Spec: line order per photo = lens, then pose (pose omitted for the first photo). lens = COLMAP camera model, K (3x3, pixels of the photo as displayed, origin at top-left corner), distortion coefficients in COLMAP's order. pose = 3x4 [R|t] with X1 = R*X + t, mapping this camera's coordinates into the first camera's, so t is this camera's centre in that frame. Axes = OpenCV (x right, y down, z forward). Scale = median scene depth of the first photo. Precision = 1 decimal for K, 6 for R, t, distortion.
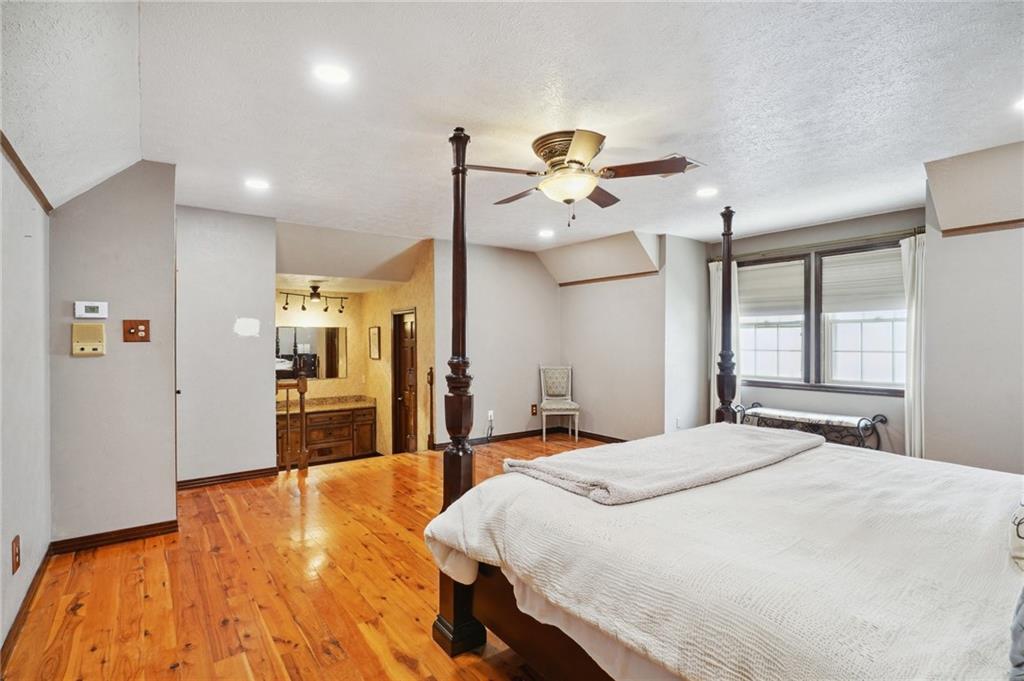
lens RADIAL K [[493.7, 0, 509.7], [0, 493.7, 341.5], [0, 0, 1]] dist [-0.001074, 0.000453]
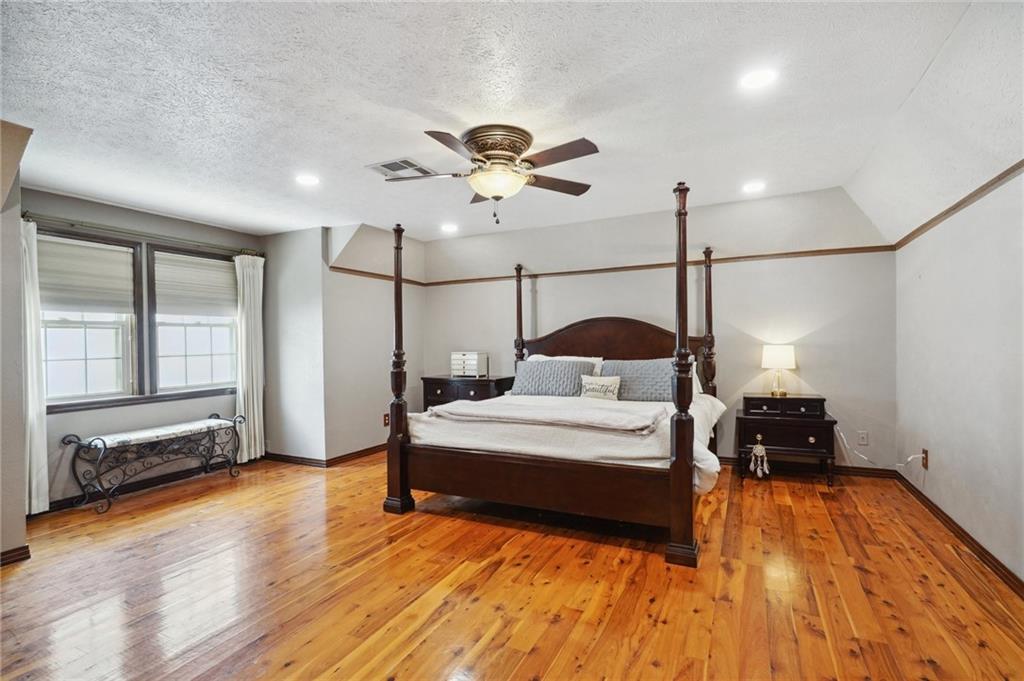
lens RADIAL K [[493.7, 0, 509.3], [0, 493.7, 342.5], [0, 0, 1]] dist [-0.001074, 0.000453]
pose [[-0.464622, 0.005320, 0.885493, -0.451723], [0.015988, 0.999869, 0.002382, 0.001971], [-0.885365, 0.015264, -0.464646, 0.853025]]
